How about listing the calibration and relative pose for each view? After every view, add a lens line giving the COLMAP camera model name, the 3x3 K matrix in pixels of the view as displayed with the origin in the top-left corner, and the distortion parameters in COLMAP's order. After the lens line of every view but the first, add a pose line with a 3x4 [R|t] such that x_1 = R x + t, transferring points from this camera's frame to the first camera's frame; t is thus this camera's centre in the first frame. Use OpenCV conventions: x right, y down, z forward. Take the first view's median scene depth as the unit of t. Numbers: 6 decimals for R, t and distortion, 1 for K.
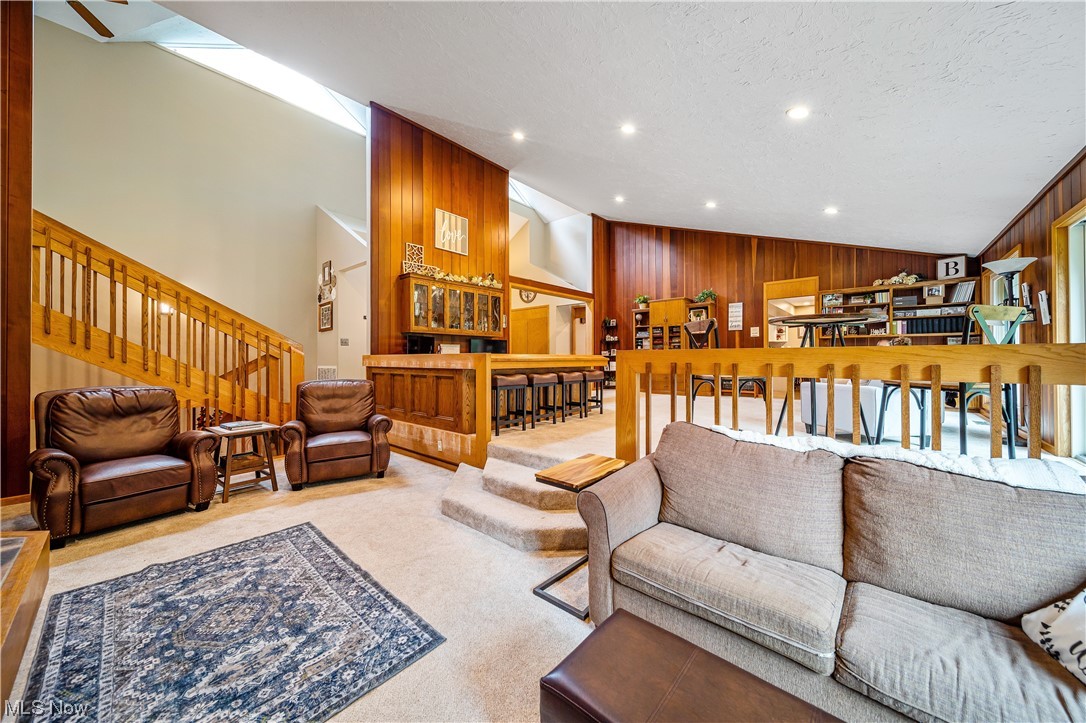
lens RADIAL K [[380.9, 0, 544.0], [0, 380.9, 357.2], [0, 0, 1]] dist [-0.000635, -0.000141]
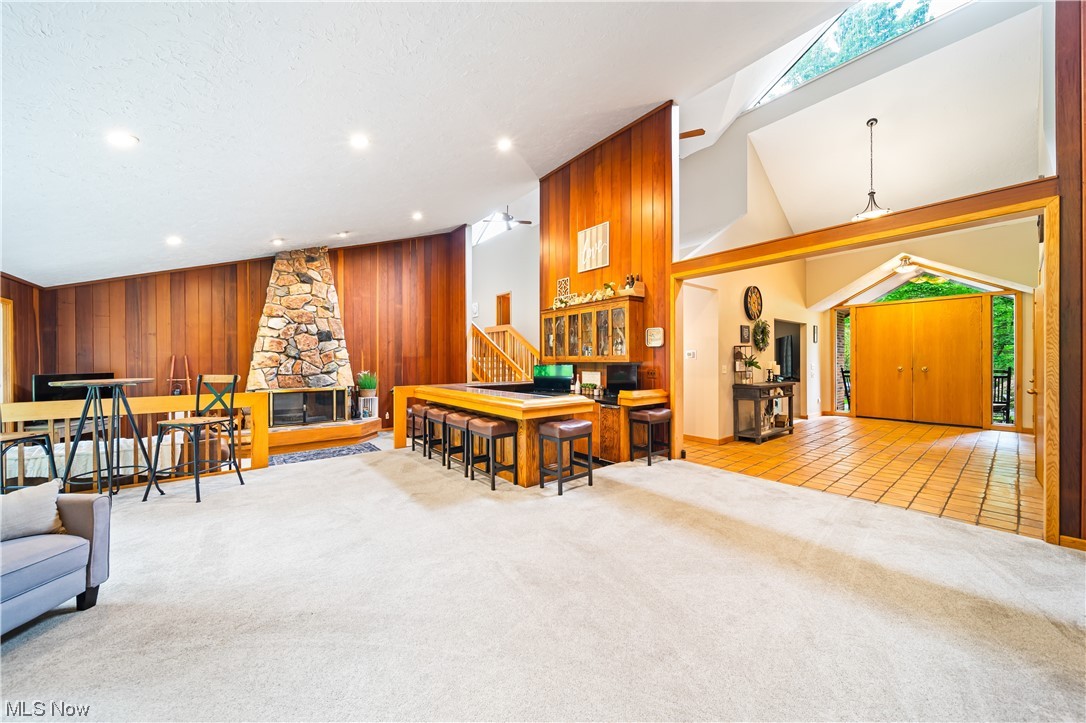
lens RADIAL K [[380.9, 0, 543.9], [0, 380.9, 362.6], [0, 0, 1]] dist [-0.000635, -0.000141]
pose [[-0.158510, 0.006031, -0.987339, 0.678253], [0.009478, 0.999945, 0.004587, -0.059700], [0.987312, -0.008631, -0.158559, 1.032115]]
